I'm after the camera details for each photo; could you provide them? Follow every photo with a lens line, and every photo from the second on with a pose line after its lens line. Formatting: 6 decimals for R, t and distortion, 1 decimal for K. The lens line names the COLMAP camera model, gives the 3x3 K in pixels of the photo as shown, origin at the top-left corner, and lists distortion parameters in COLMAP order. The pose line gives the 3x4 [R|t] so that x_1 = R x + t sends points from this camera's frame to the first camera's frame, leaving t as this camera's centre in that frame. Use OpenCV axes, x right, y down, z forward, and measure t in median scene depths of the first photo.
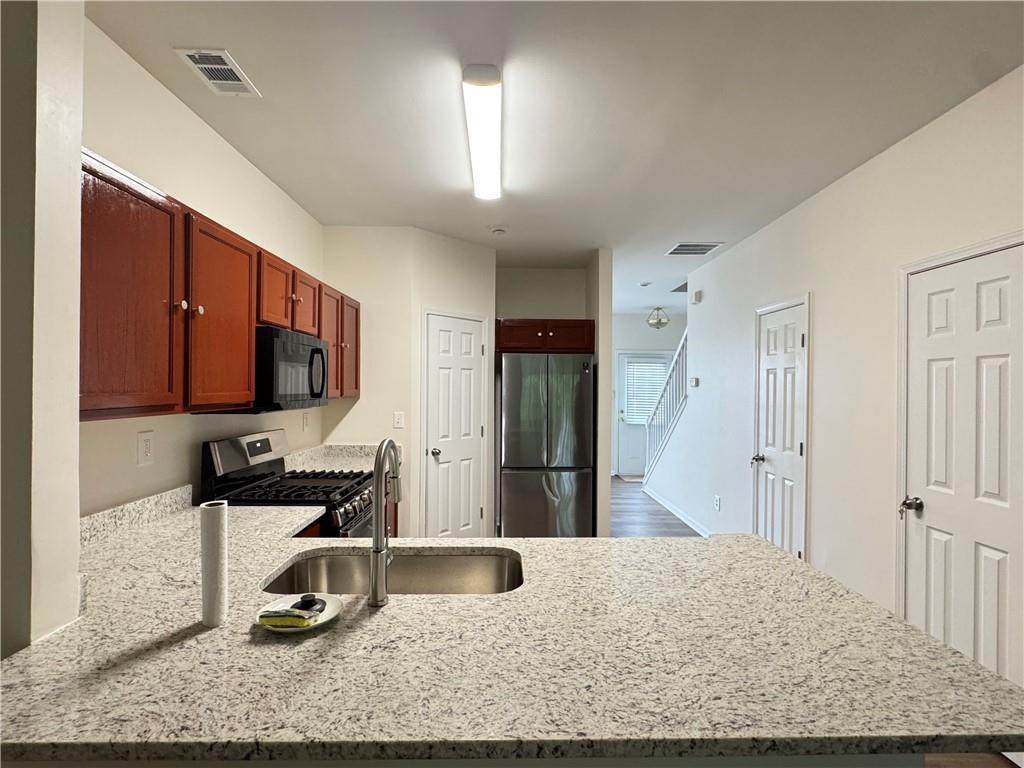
lens RADIAL K [[503.9, 0, 512.0], [0, 503.9, 384.0], [0, 0, 1]] dist [-0.001784, -0.000435]
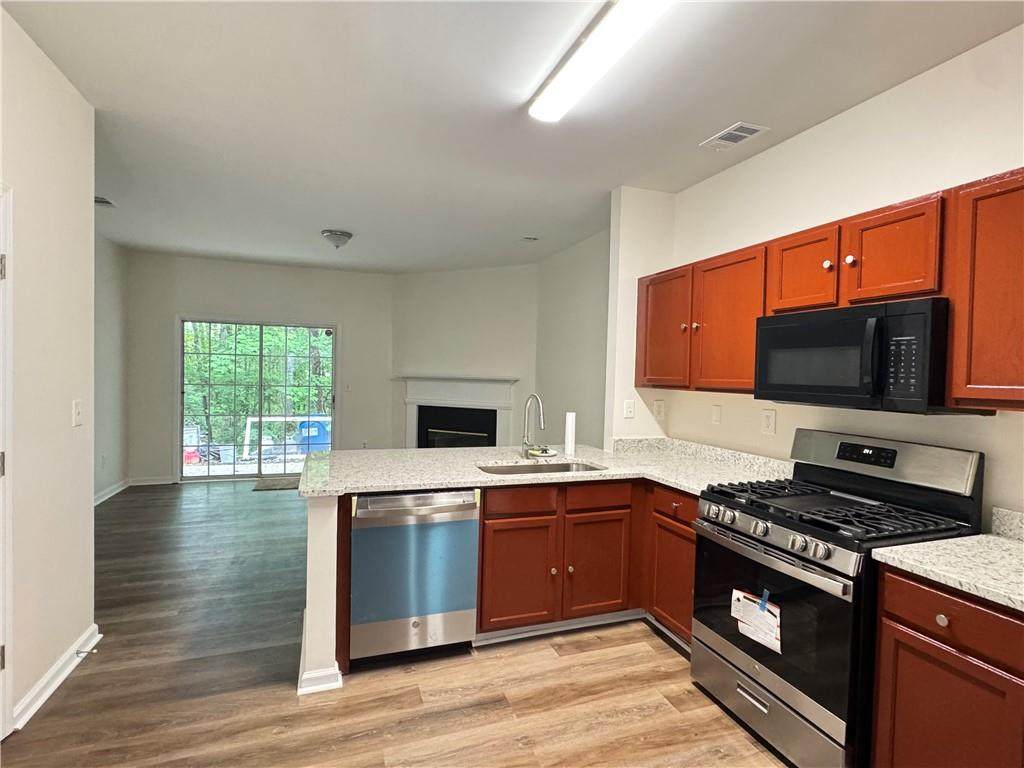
lens RADIAL K [[503.9, 0, 512.0], [0, 503.9, 384.0], [0, 0, 1]] dist [-0.001784, -0.000435]
pose [[-0.944415, -0.021950, -0.328021, 0.394887], [-0.028084, 0.999508, 0.013973, 0.025338], [0.327553, 0.022408, -0.944567, 2.122807]]
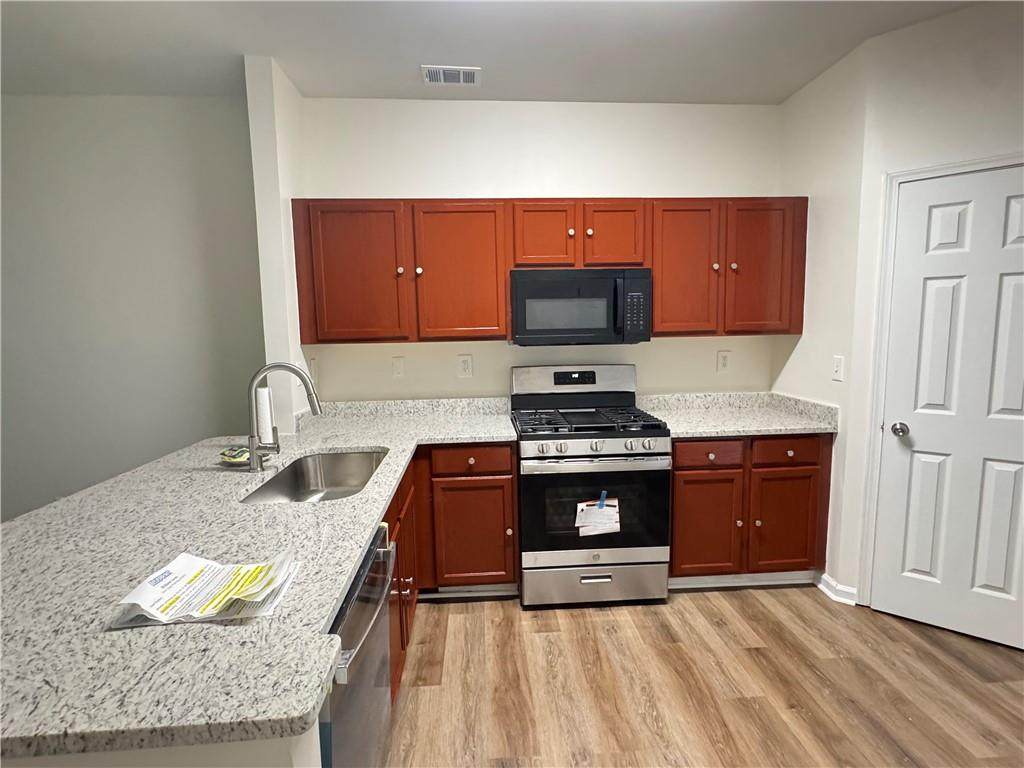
lens RADIAL K [[503.9, 0, 512.0], [0, 503.9, 384.0], [0, 0, 1]] dist [-0.001784, -0.000435]
pose [[0.055195, 0.103416, -0.993106, 0.791413], [0.023237, 0.994219, 0.104823, 0.027327], [0.998205, -0.028863, 0.052472, 1.088375]]
